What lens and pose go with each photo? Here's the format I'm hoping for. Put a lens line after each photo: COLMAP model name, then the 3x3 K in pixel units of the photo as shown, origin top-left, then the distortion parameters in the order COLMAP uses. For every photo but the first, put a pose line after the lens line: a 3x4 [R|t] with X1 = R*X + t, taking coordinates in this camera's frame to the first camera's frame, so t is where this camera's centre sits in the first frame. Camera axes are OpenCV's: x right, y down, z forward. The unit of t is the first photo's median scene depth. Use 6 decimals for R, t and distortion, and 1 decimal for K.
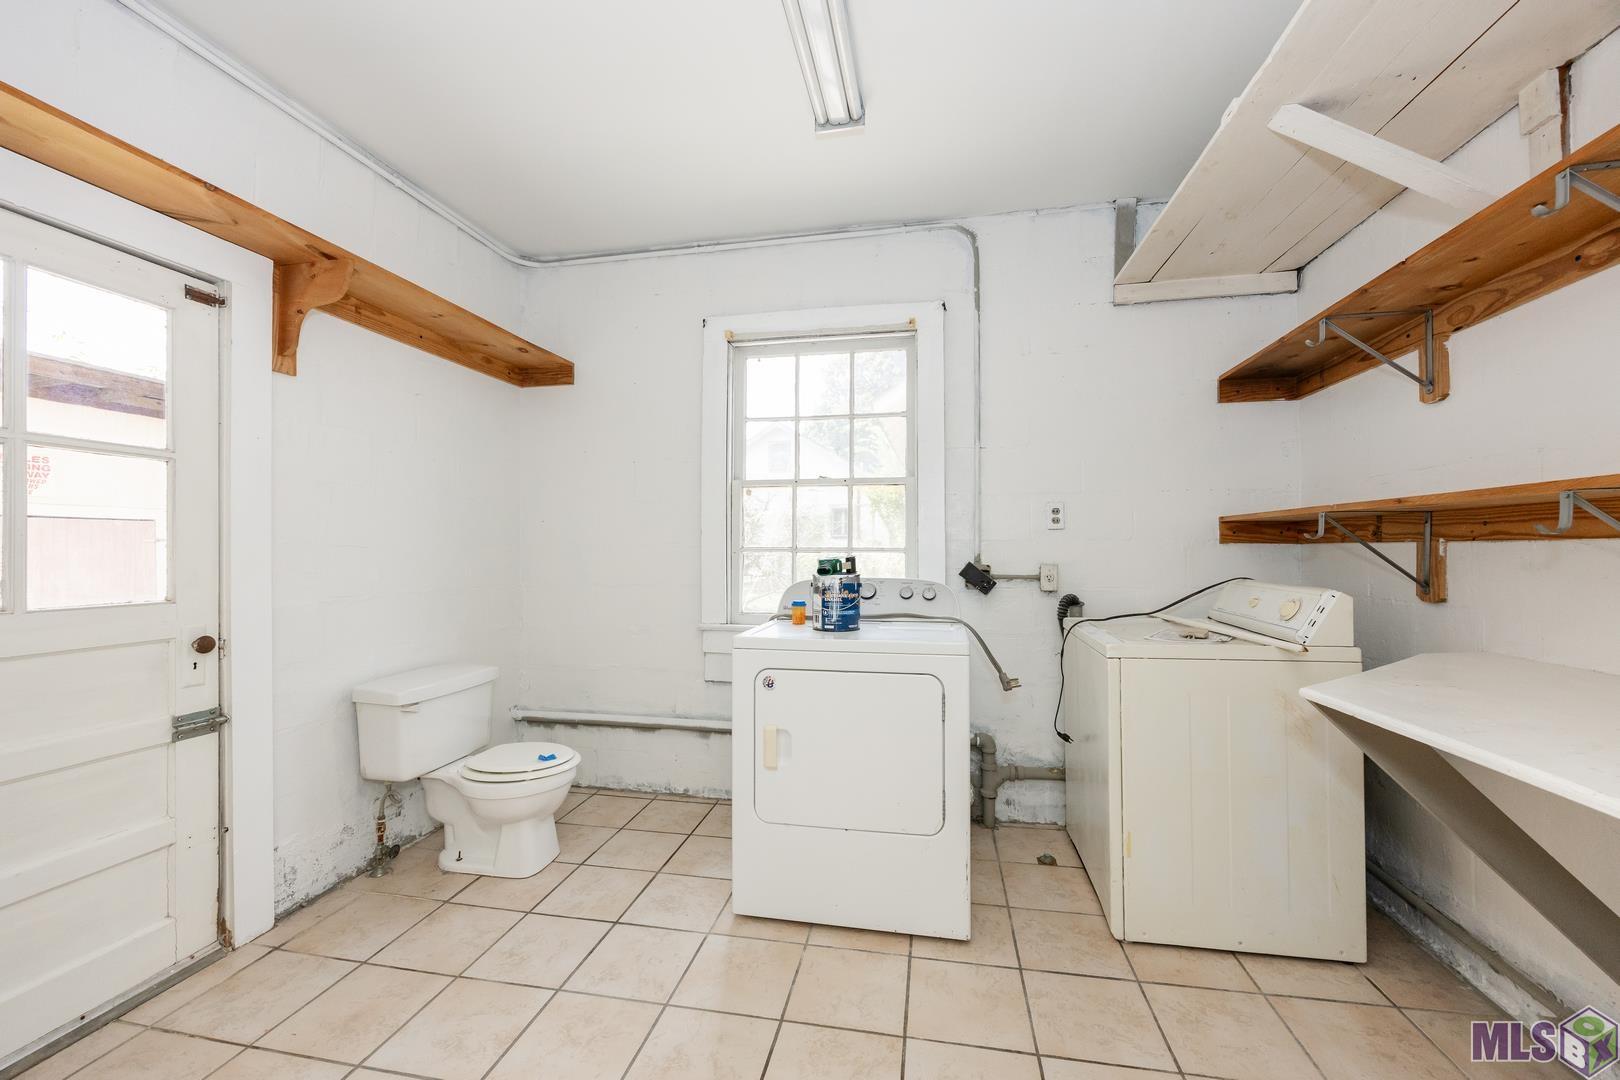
lens RADIAL K [[649.2, 0, 810.5], [0, 649.2, 546.3], [0, 0, 1]] dist [-0.016849, -0.000218]
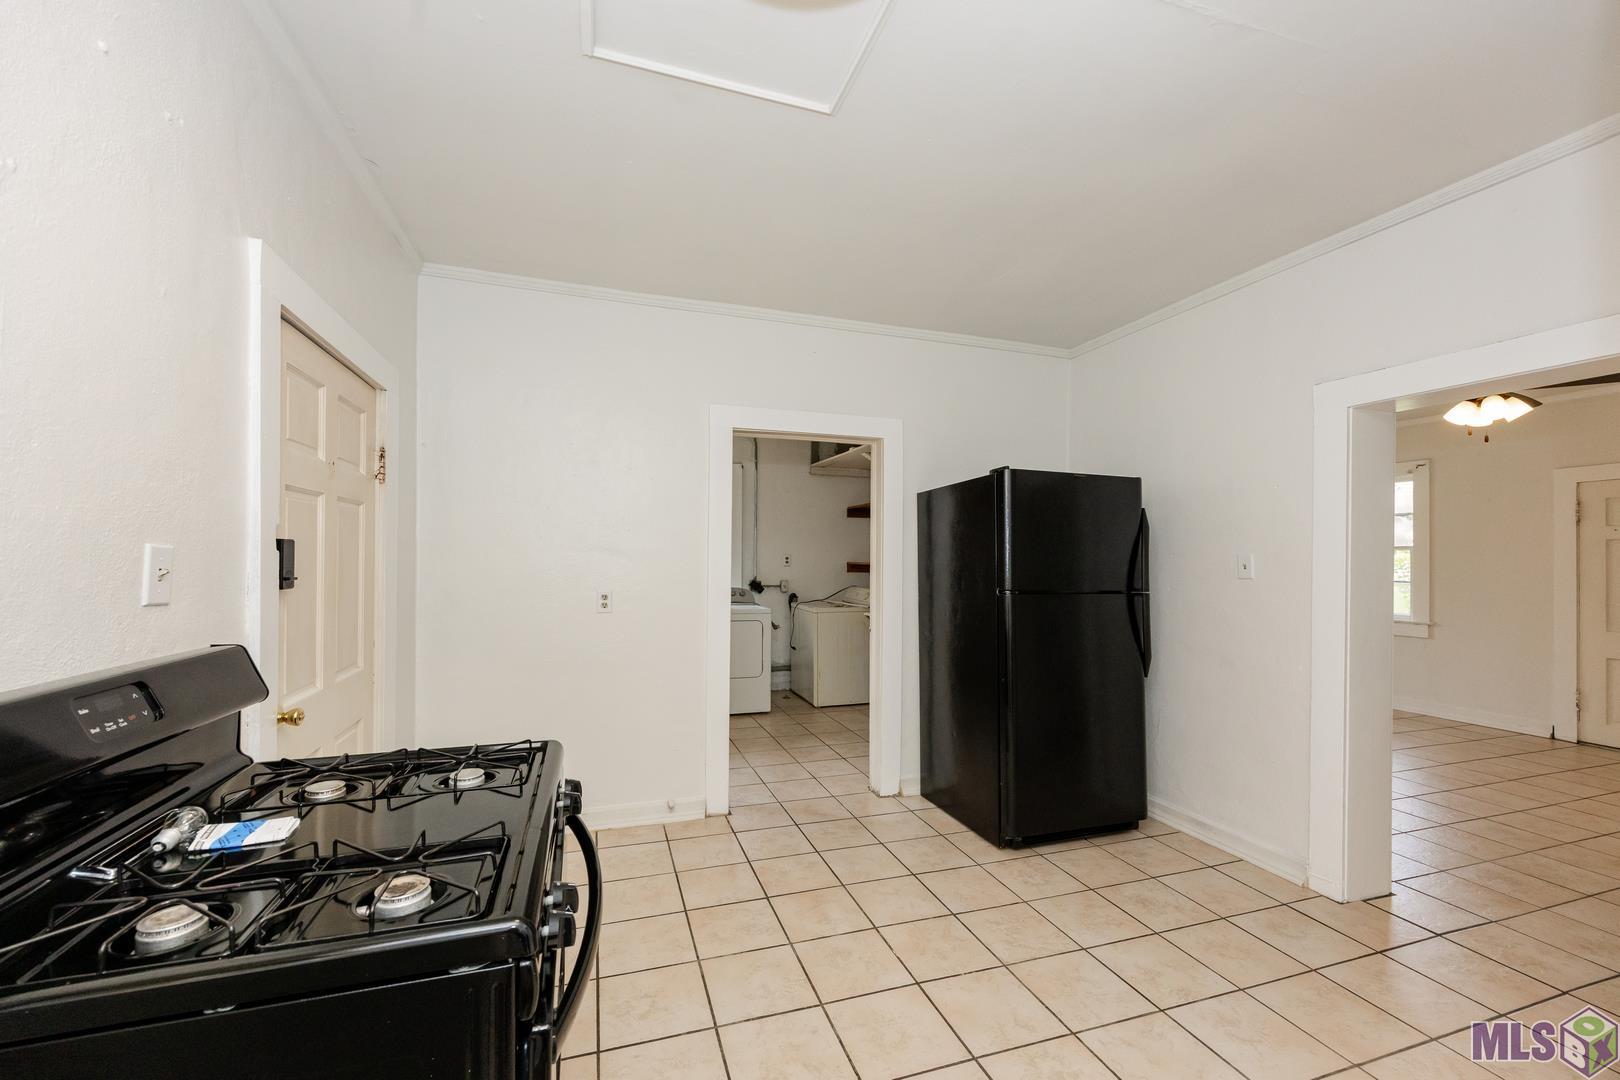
lens RADIAL K [[649.2, 0, 807.1], [0, 649.2, 554.1], [0, 0, 1]] dist [-0.016849, -0.000218]
pose [[0.880304, 0.010589, 0.474292, -0.711395], [-0.006475, 0.999926, -0.010306, -0.046120], [-0.474366, 0.006002, 0.880307, -1.173500]]
